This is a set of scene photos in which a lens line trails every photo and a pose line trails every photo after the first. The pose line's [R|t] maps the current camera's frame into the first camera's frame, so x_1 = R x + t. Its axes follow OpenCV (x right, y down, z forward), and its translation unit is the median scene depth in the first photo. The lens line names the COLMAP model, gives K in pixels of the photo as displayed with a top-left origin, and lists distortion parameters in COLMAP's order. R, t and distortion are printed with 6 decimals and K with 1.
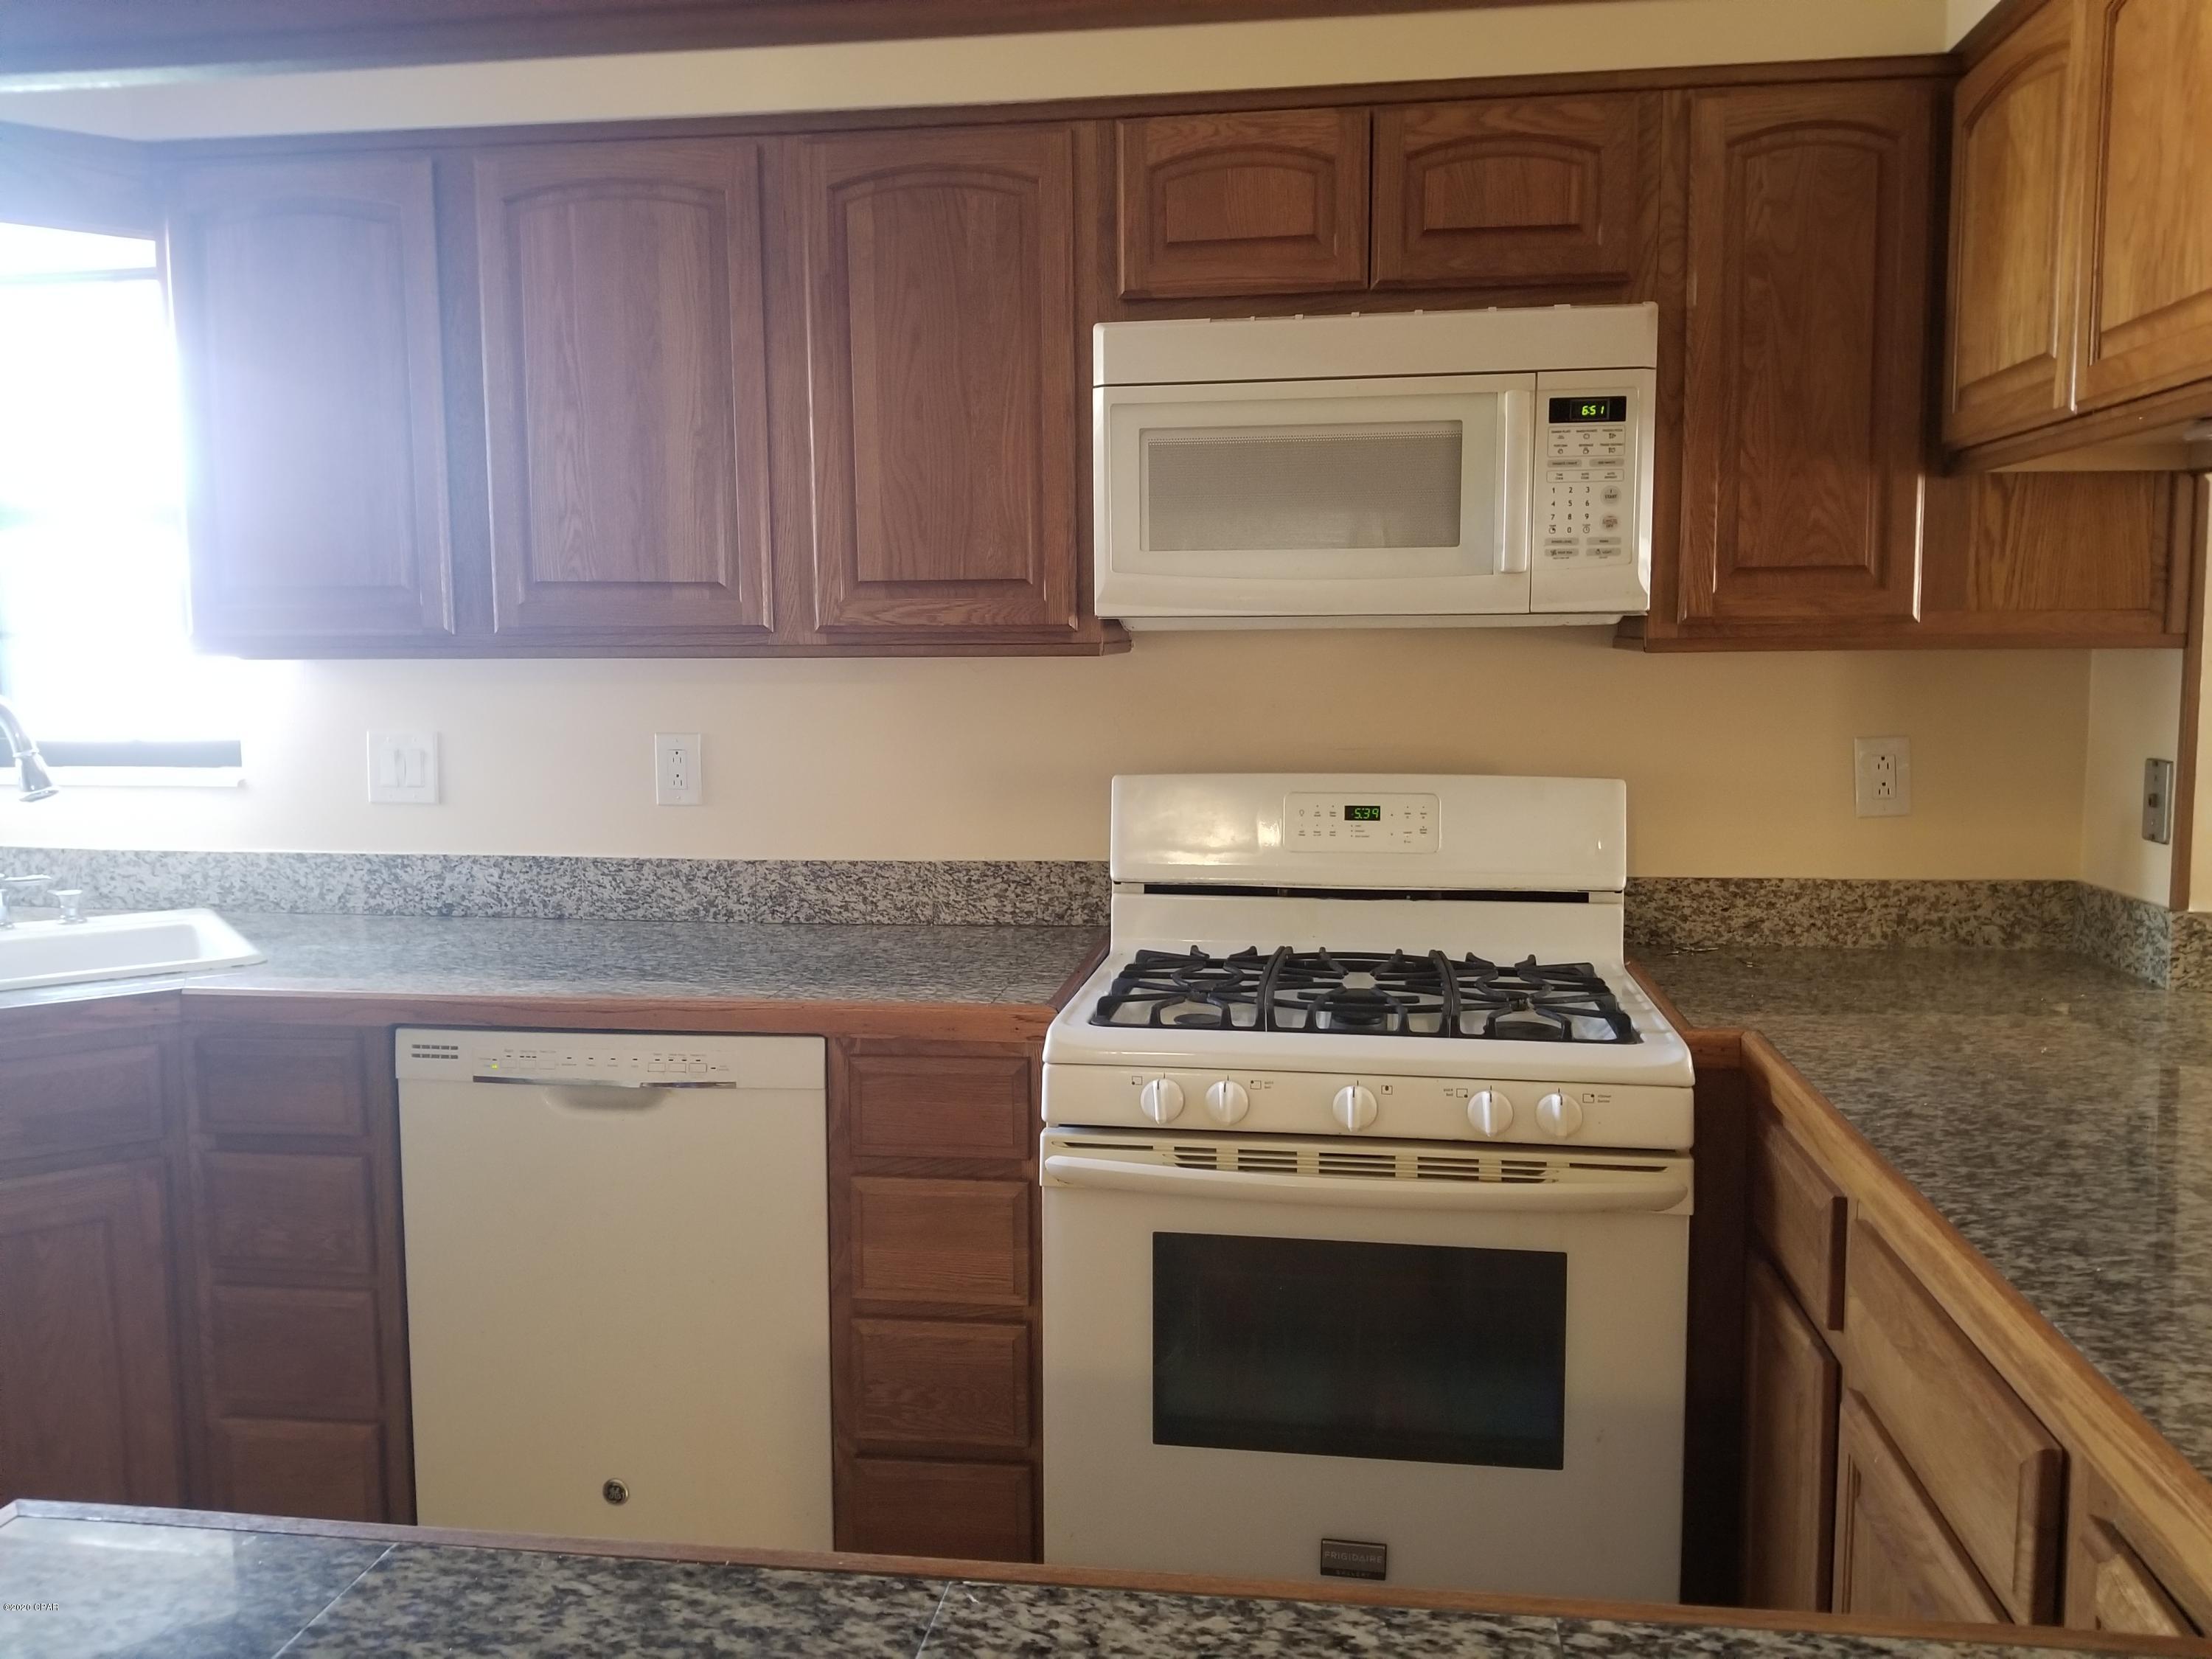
lens RADIAL K [[1774.0, 0, 1106.0], [0, 1774.0, 829.5], [0, 0, 1]] dist [0.058687, -0.015899]
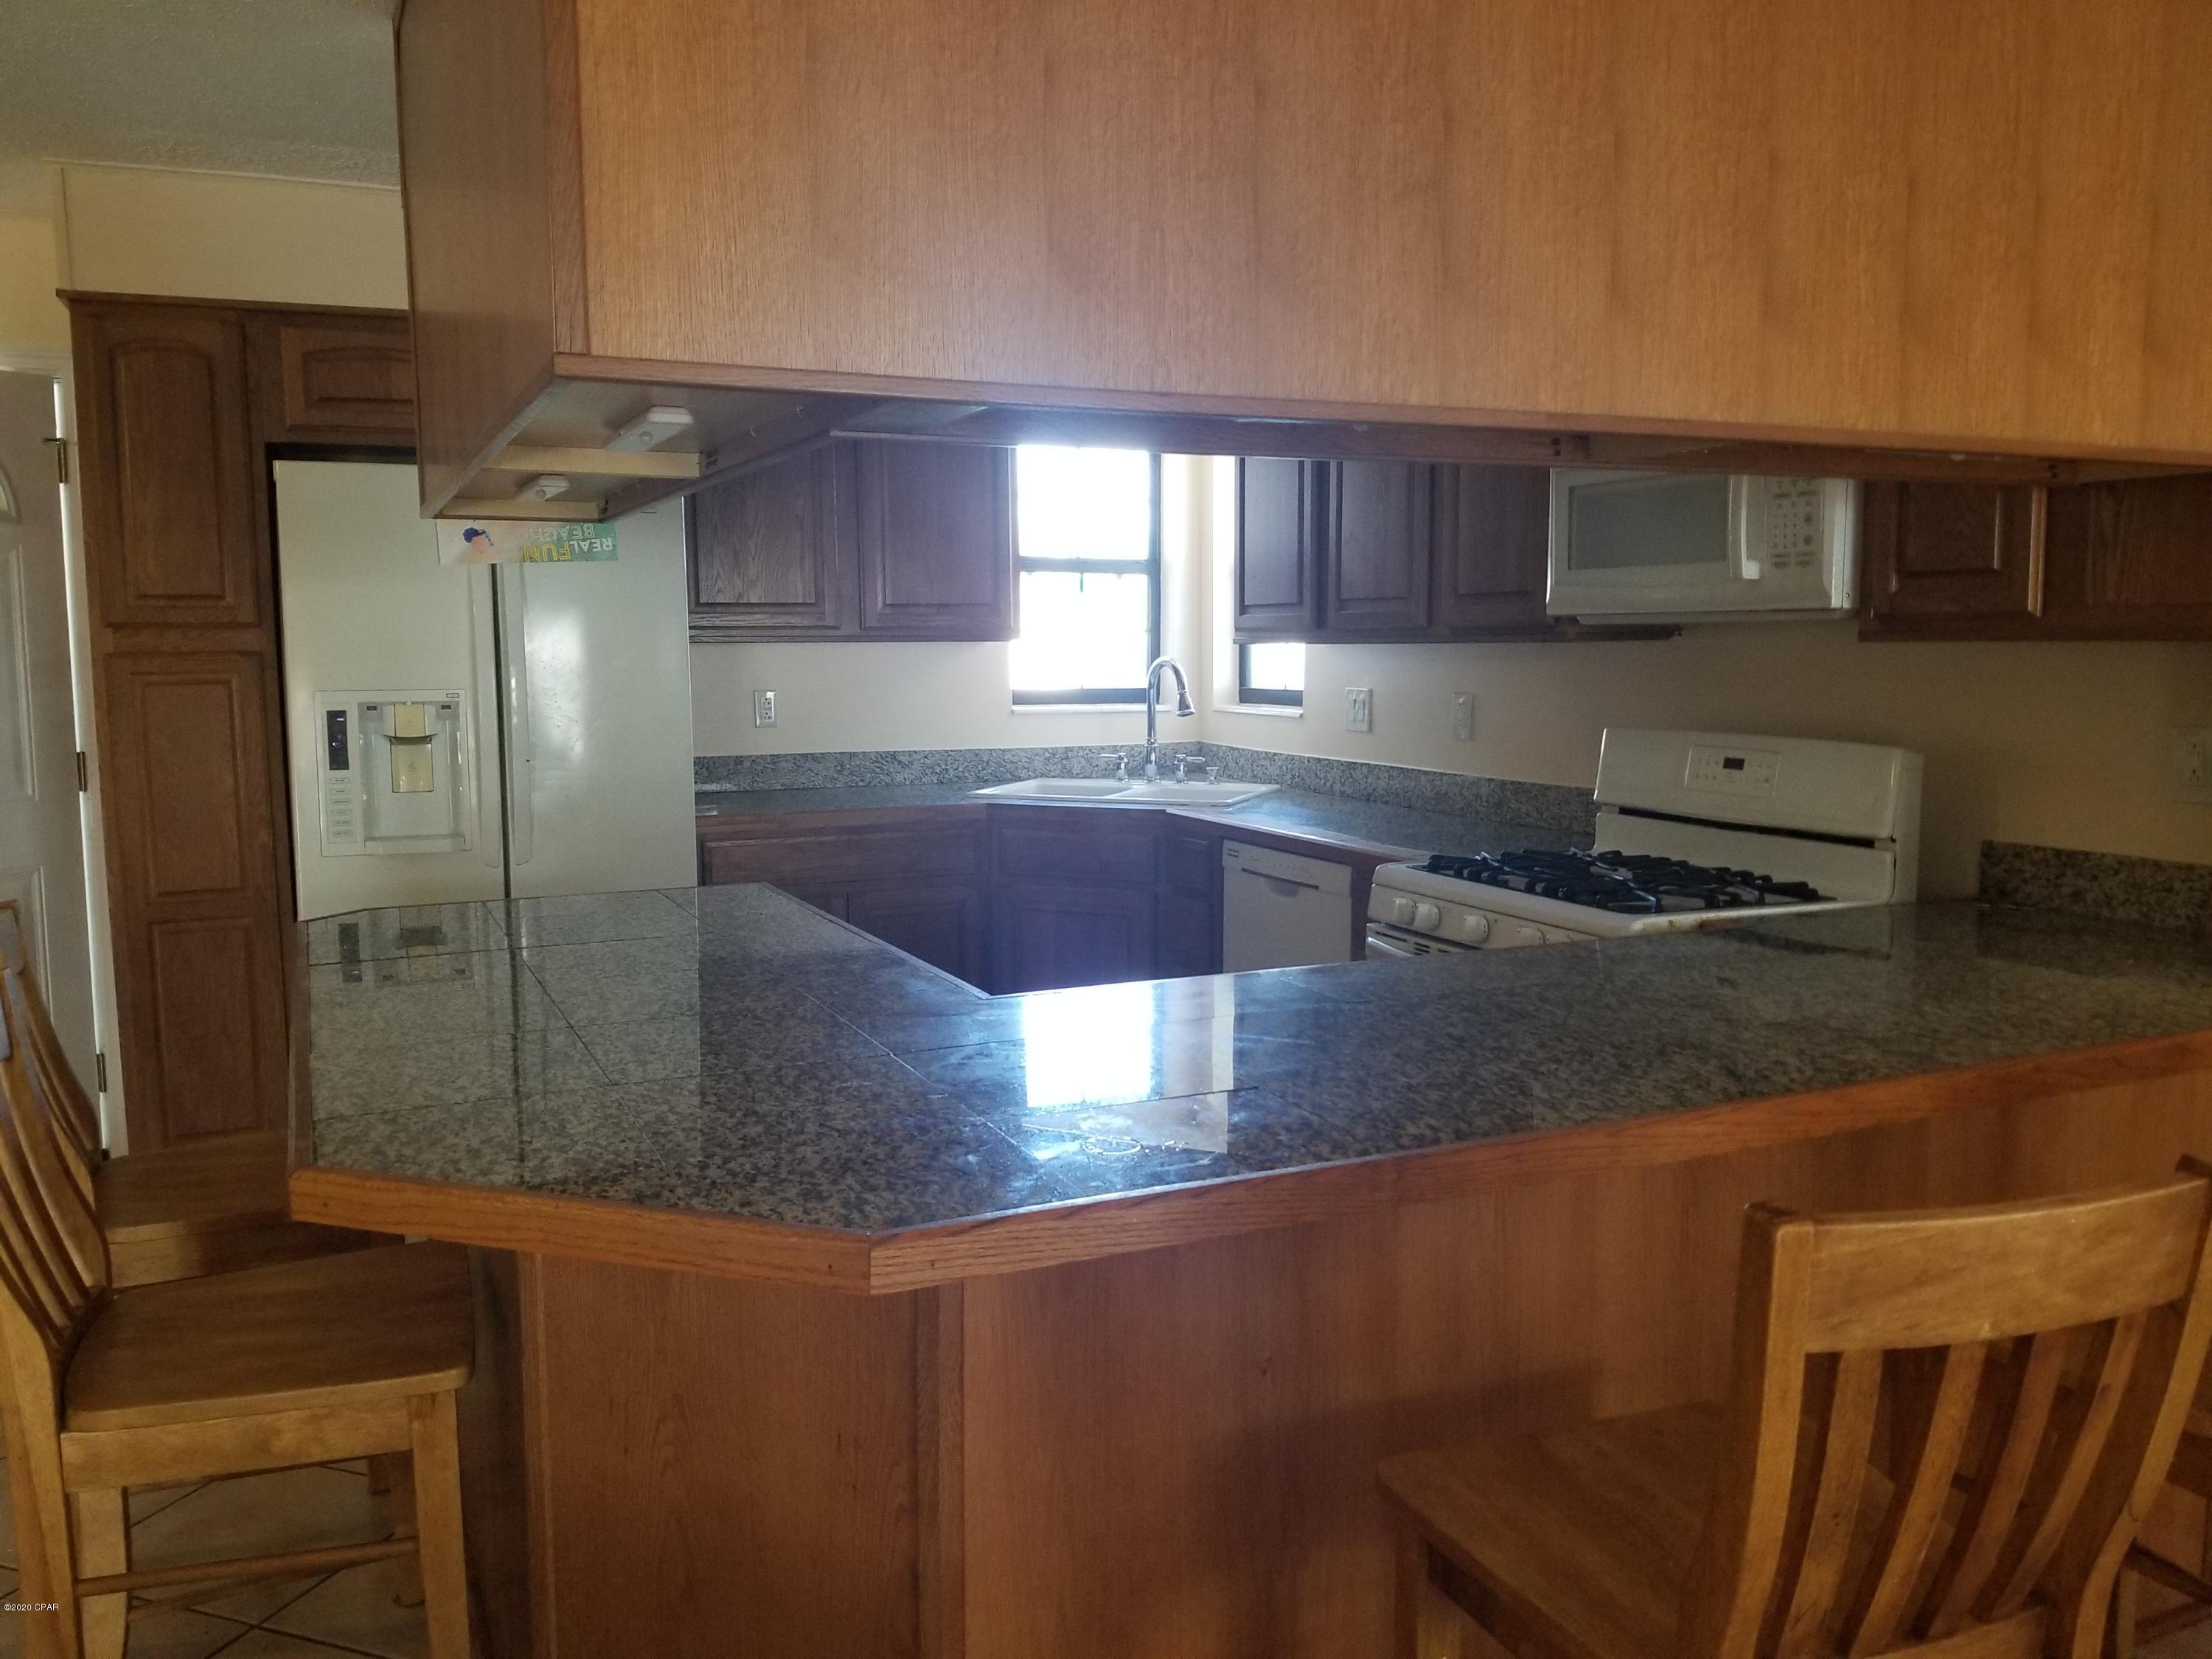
lens RADIAL K [[1774.0, 0, 1106.0], [0, 1774.0, 829.5], [0, 0, 1]] dist [0.058687, -0.015899]
pose [[0.534019, 0.095936, -0.840012, 0.973114], [-0.098017, 0.993867, 0.051195, 0.016282], [0.839772, 0.054996, 0.540147, -0.095318]]
